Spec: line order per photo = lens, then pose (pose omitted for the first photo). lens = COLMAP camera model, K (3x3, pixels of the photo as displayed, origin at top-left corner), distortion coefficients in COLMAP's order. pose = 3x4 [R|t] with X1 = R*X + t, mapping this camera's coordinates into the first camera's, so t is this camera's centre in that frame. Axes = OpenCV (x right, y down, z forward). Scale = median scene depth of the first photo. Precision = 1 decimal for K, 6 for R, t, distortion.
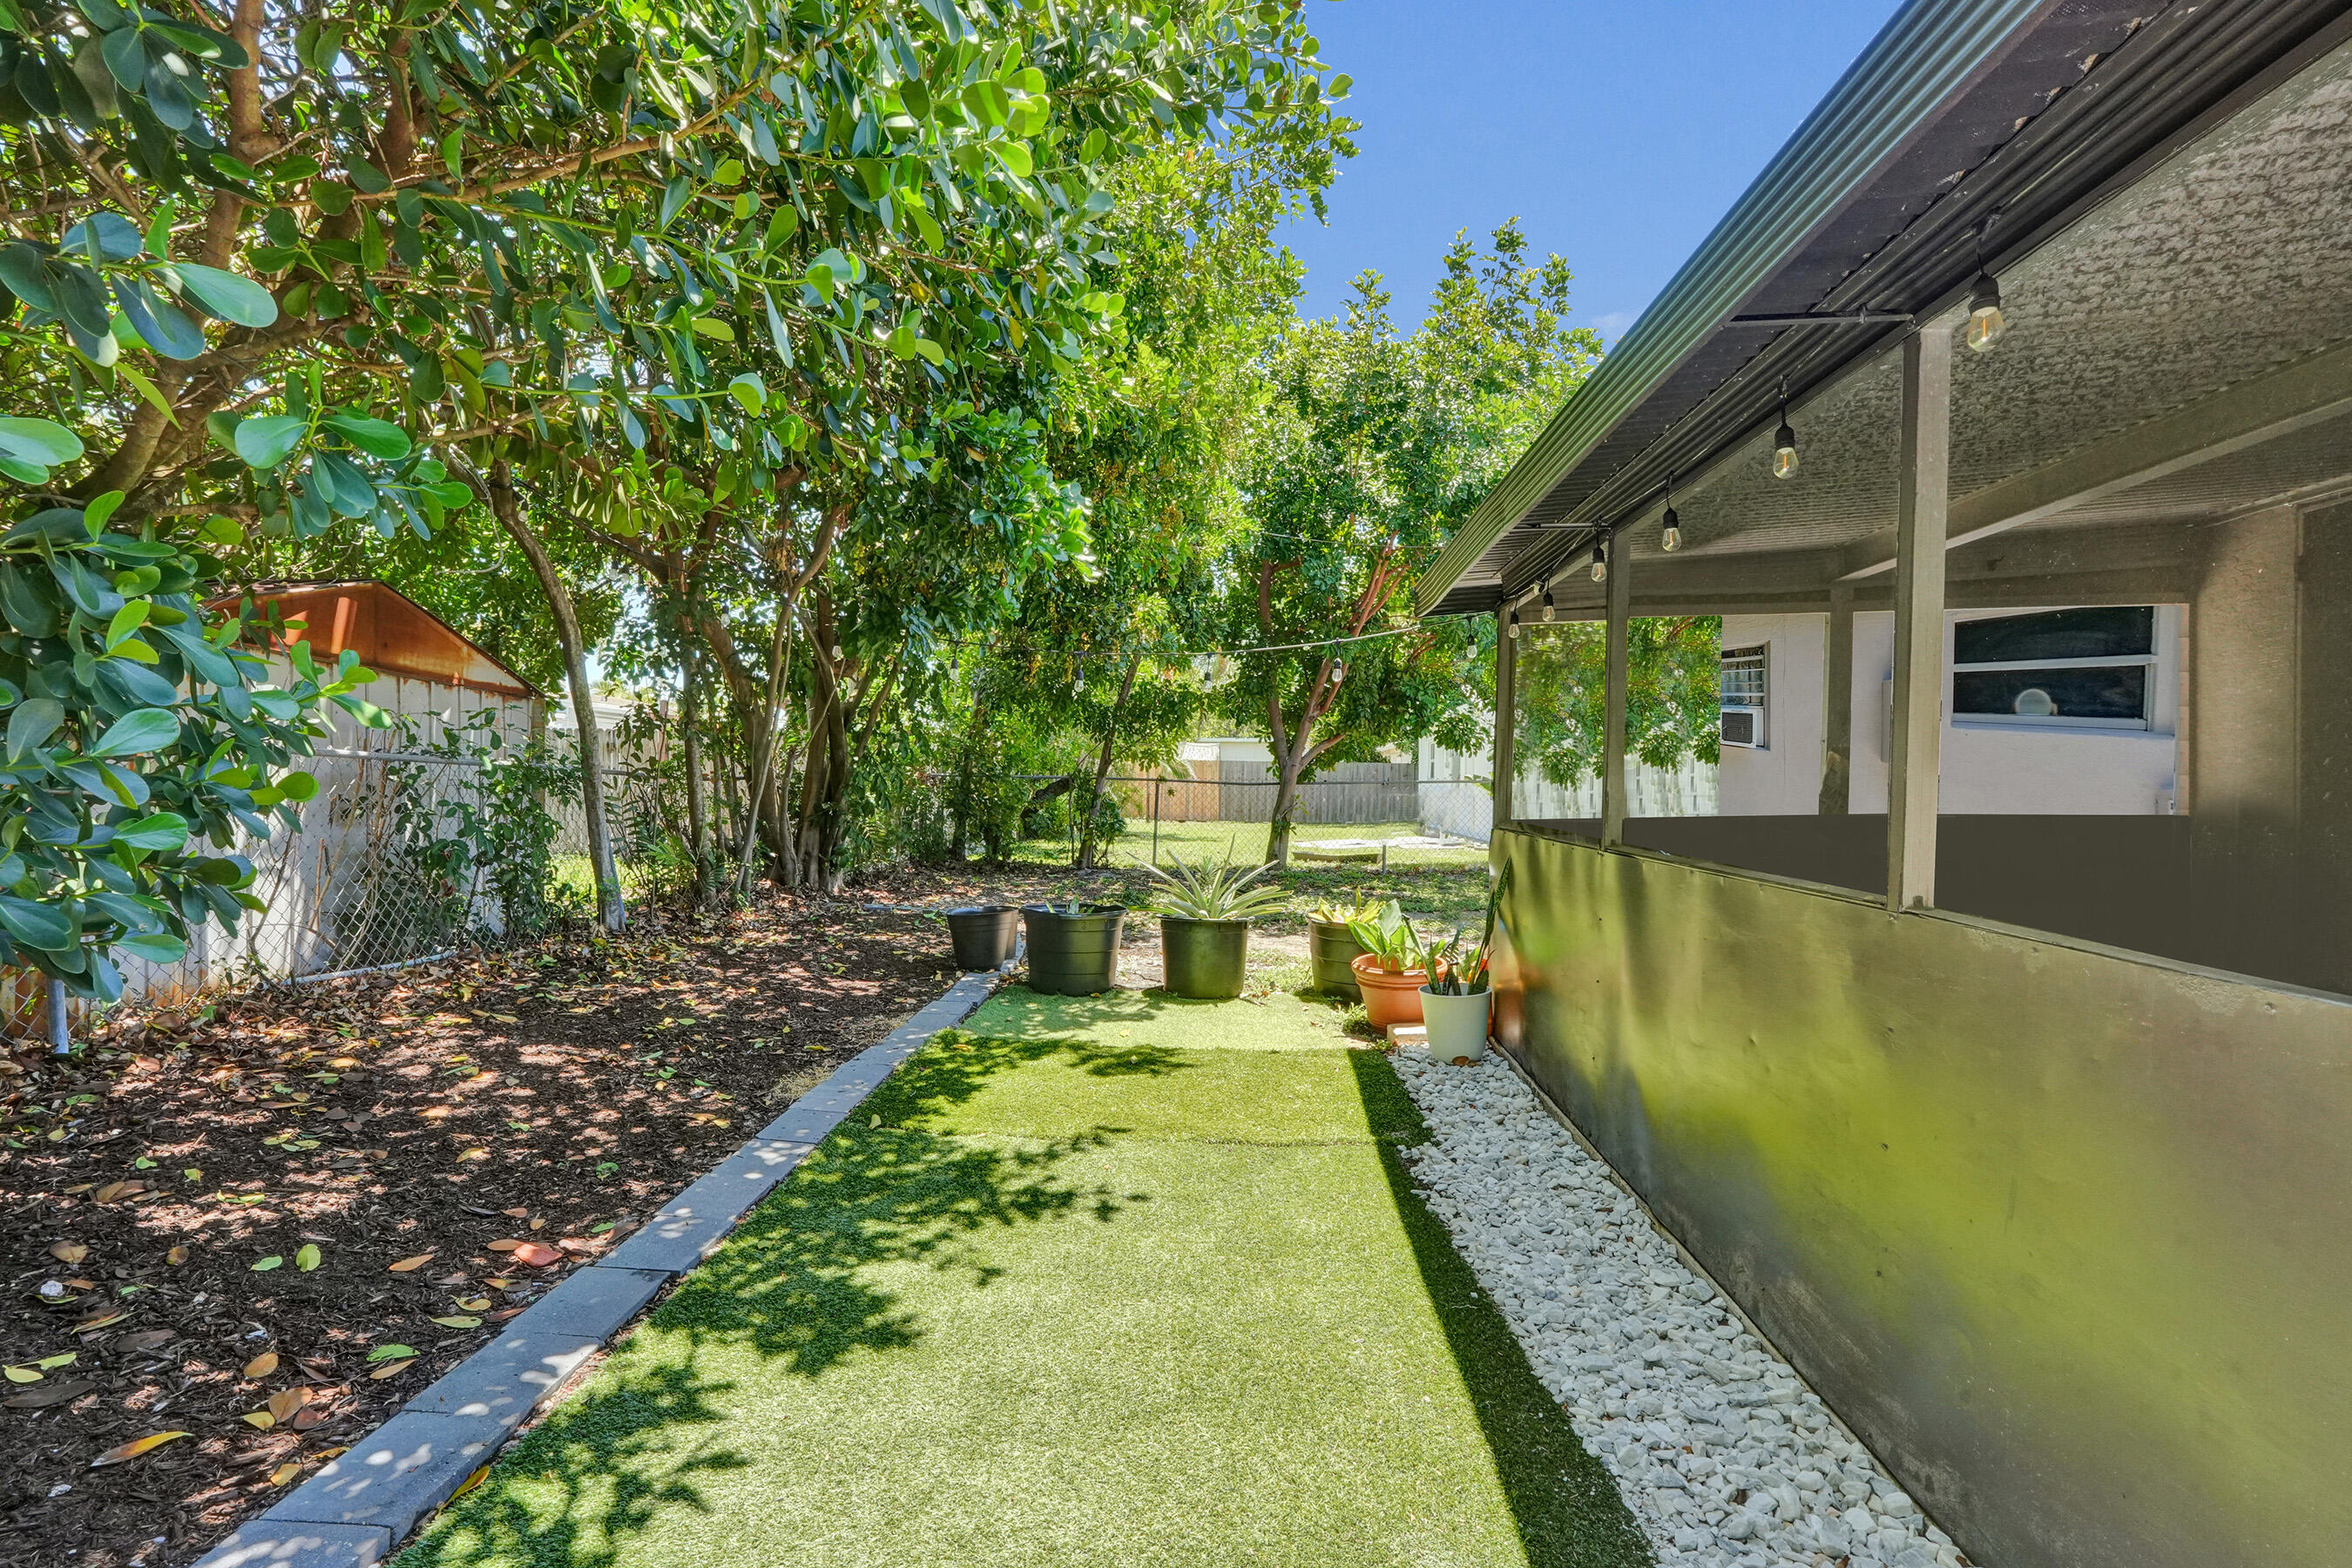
lens RADIAL K [[1083.4, 0, 1176.0], [0, 1083.4, 784.0], [0, 0, 1]] dist [0.001652, -0.000791]
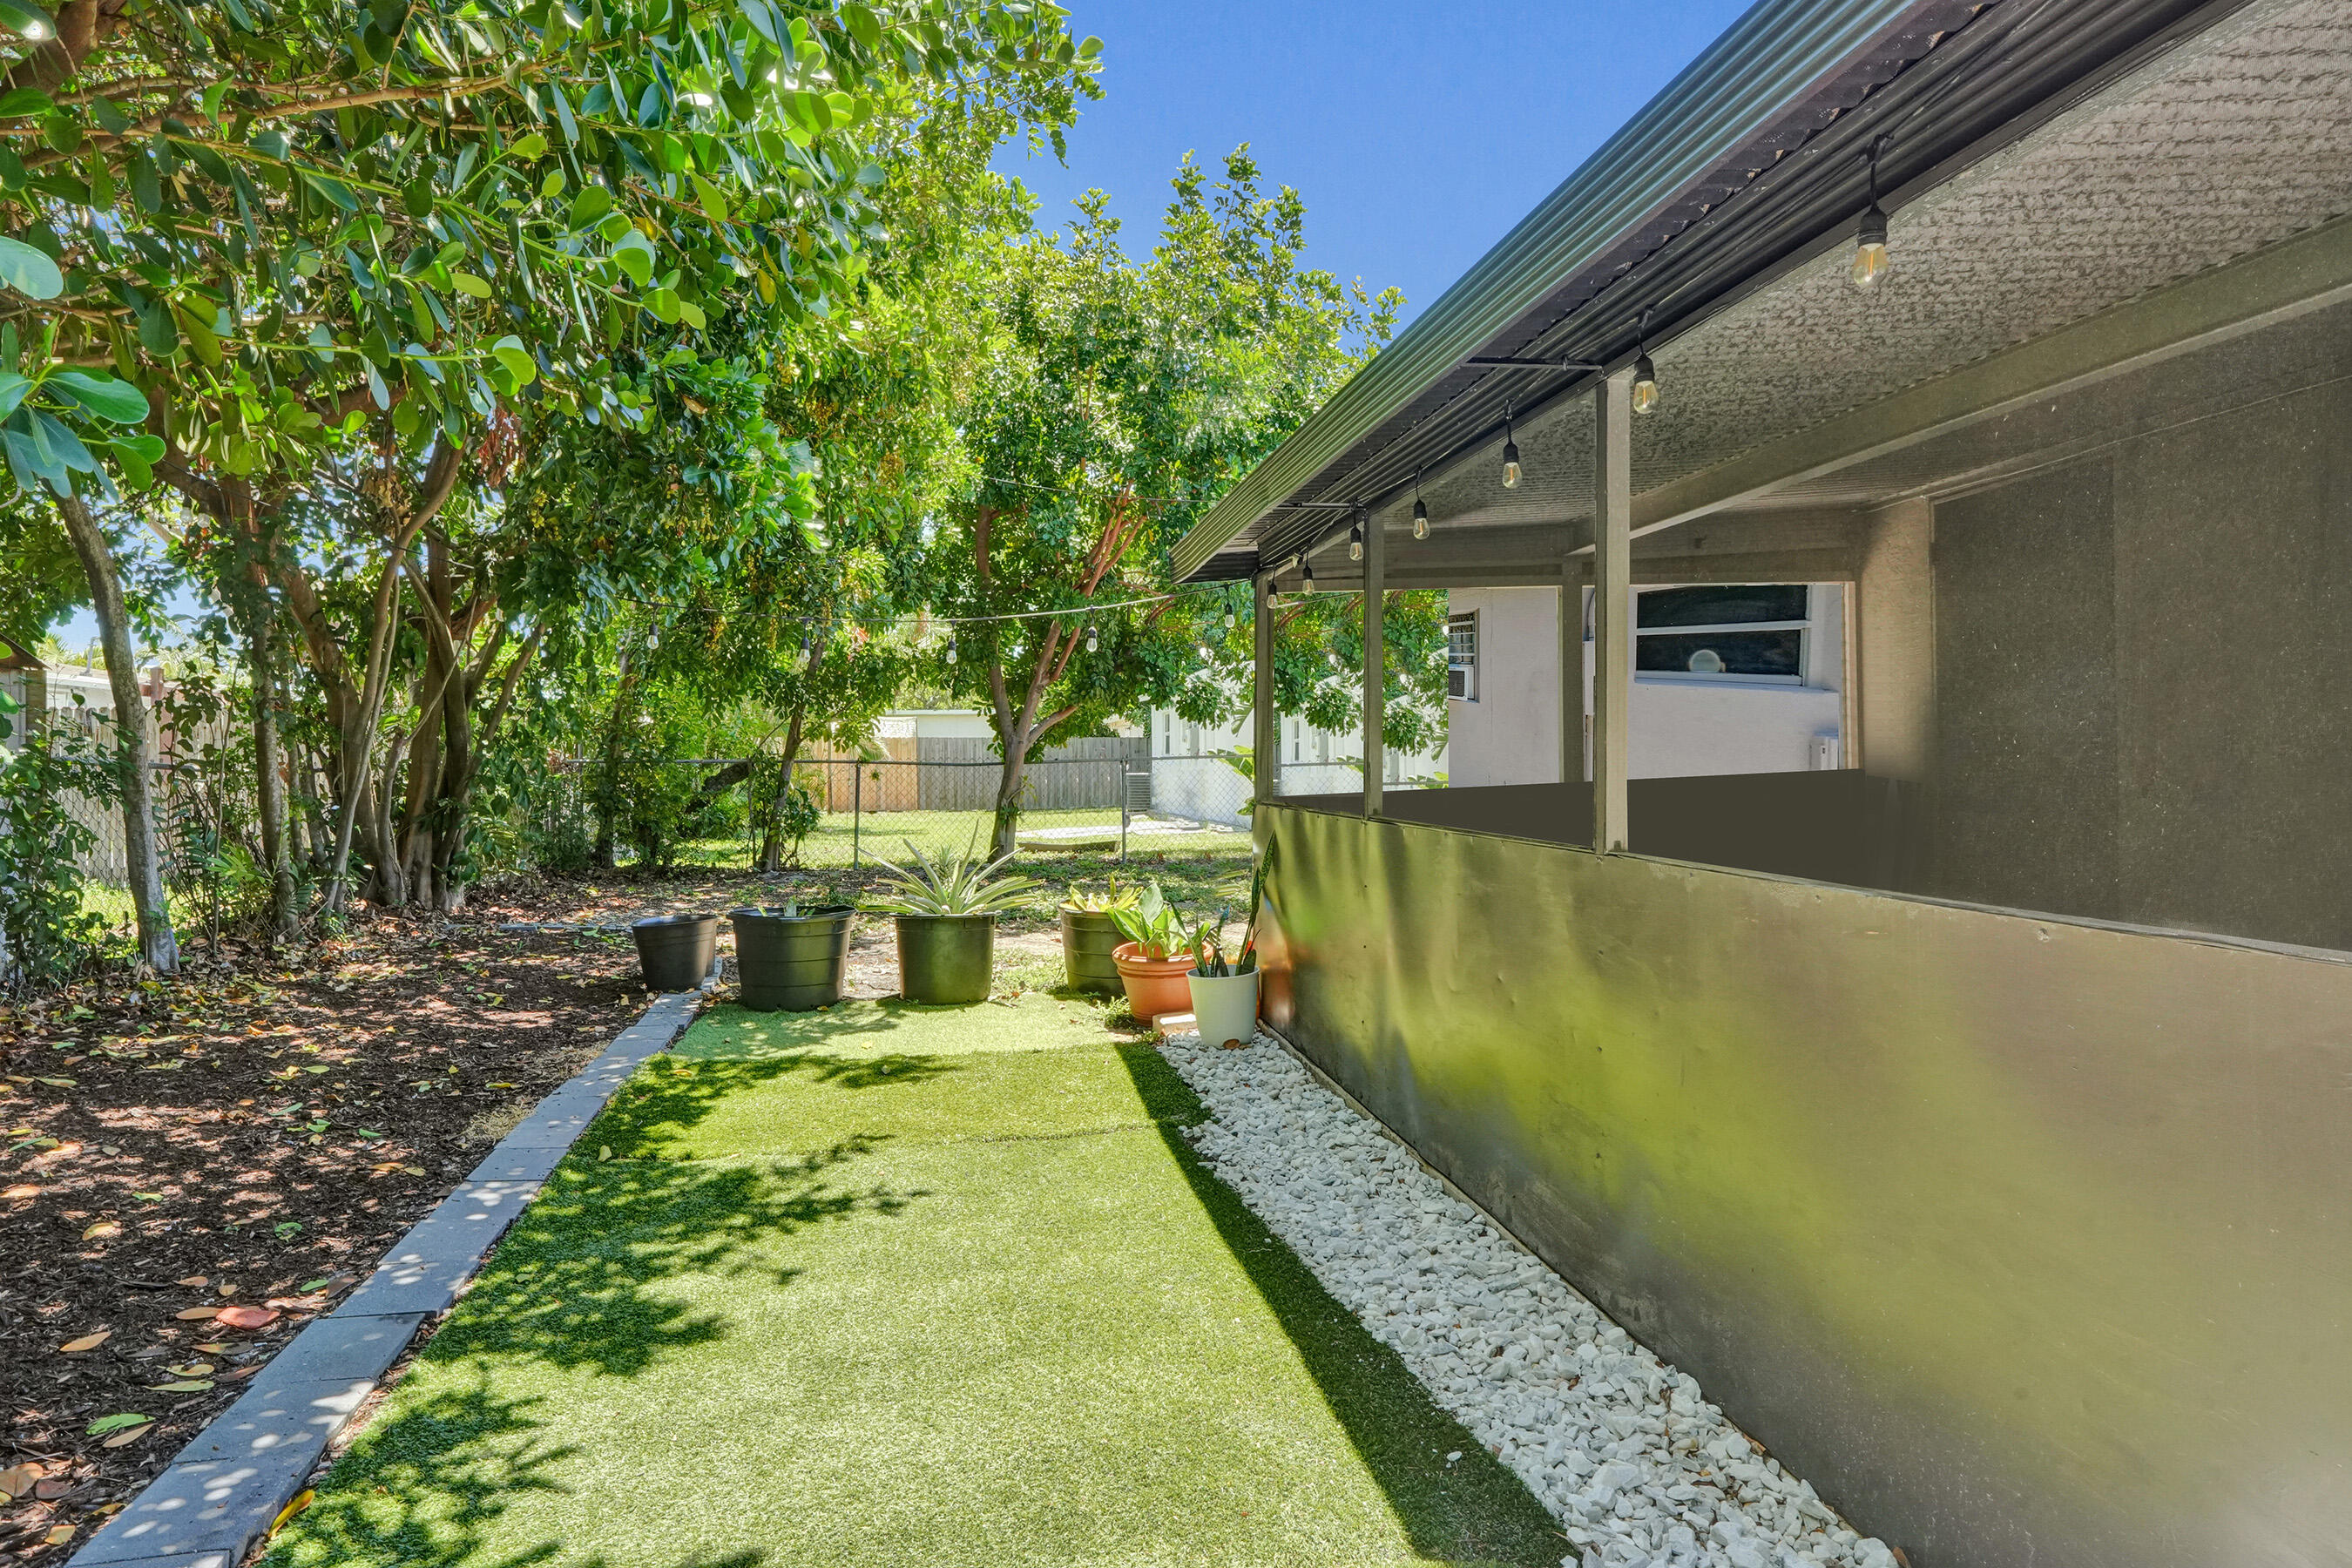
lens RADIAL K [[1288.0, 0, 1184.6], [0, 1288.0, 728.1], [0, 0, 1]] dist [-0.003782, 0.022361]
pose [[0.969255, -0.013896, 0.245666, -0.056304], [0.020720, 0.999467, -0.025214, 0.000892], [-0.245185, 0.029529, 0.969027, -0.113725]]
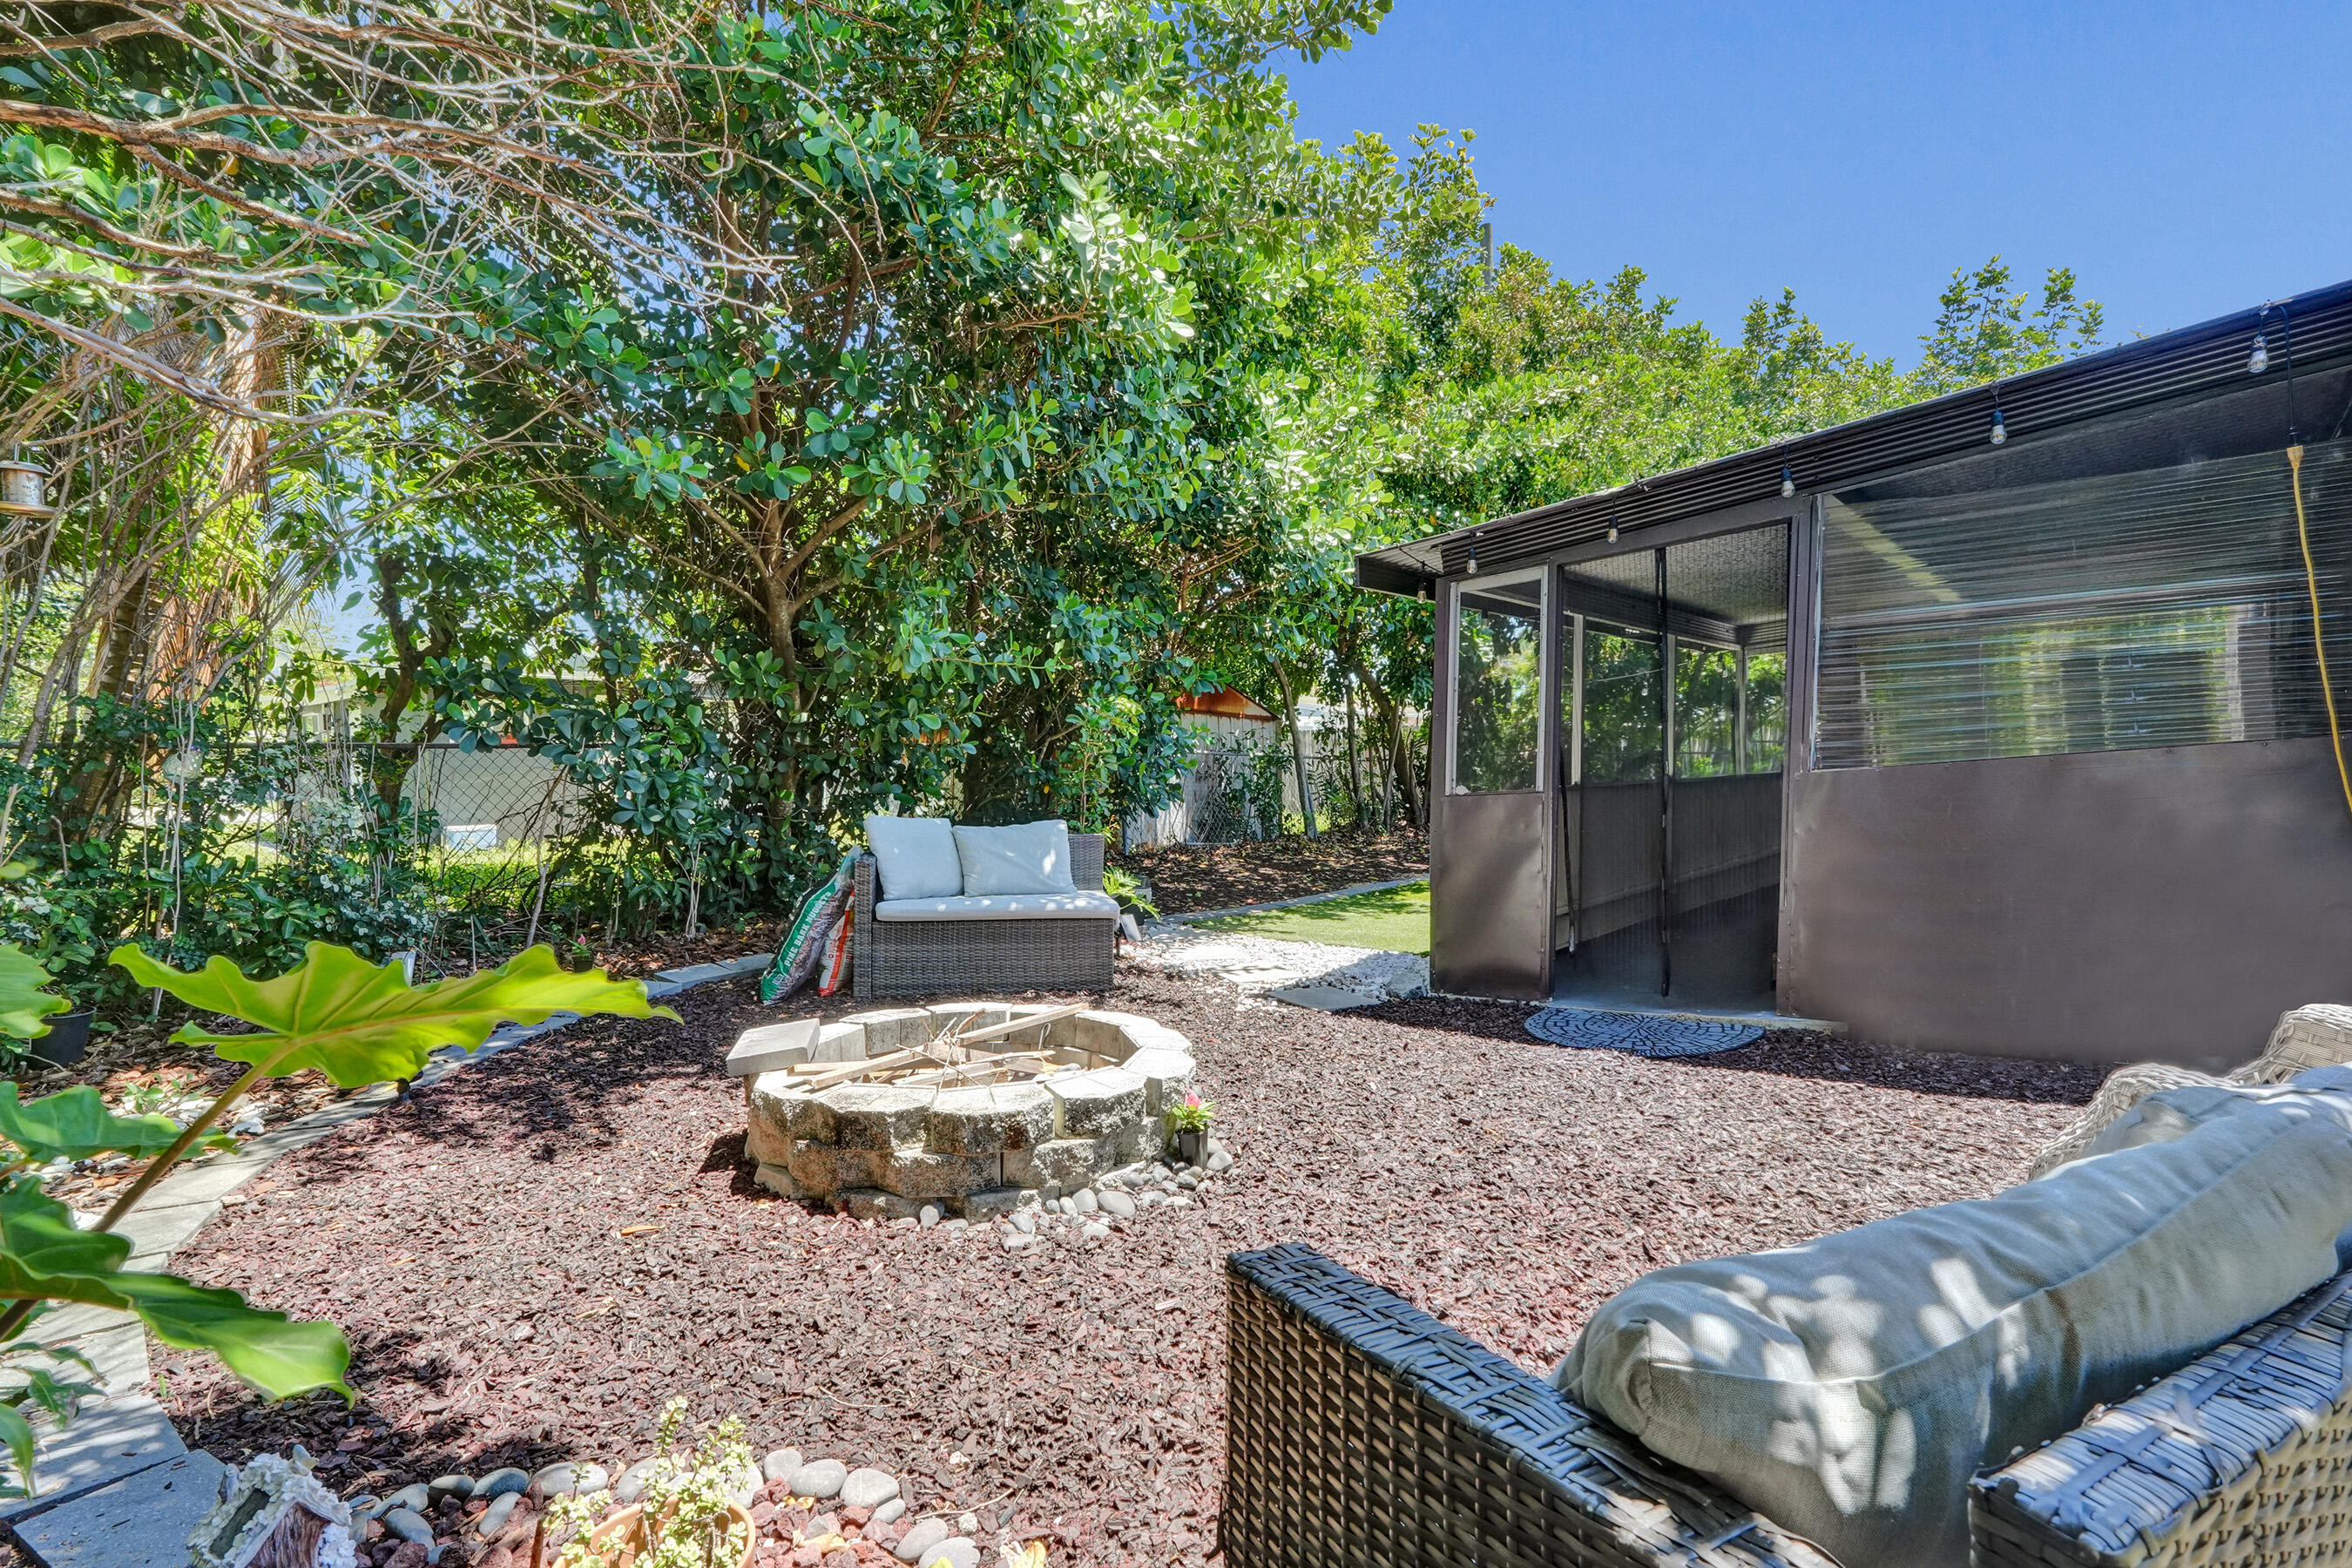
lens RADIAL K [[1122.9, 0, 1176.0], [0, 1122.9, 784.0], [0, 0, 1]] dist [-0.003487, 0.000075]
pose [[0.787785, -0.001559, -0.615949, 0.739938], [0.011213, 0.999867, 0.011809, 0.013905], [0.615849, -0.016210, 0.787698, -1.019770]]
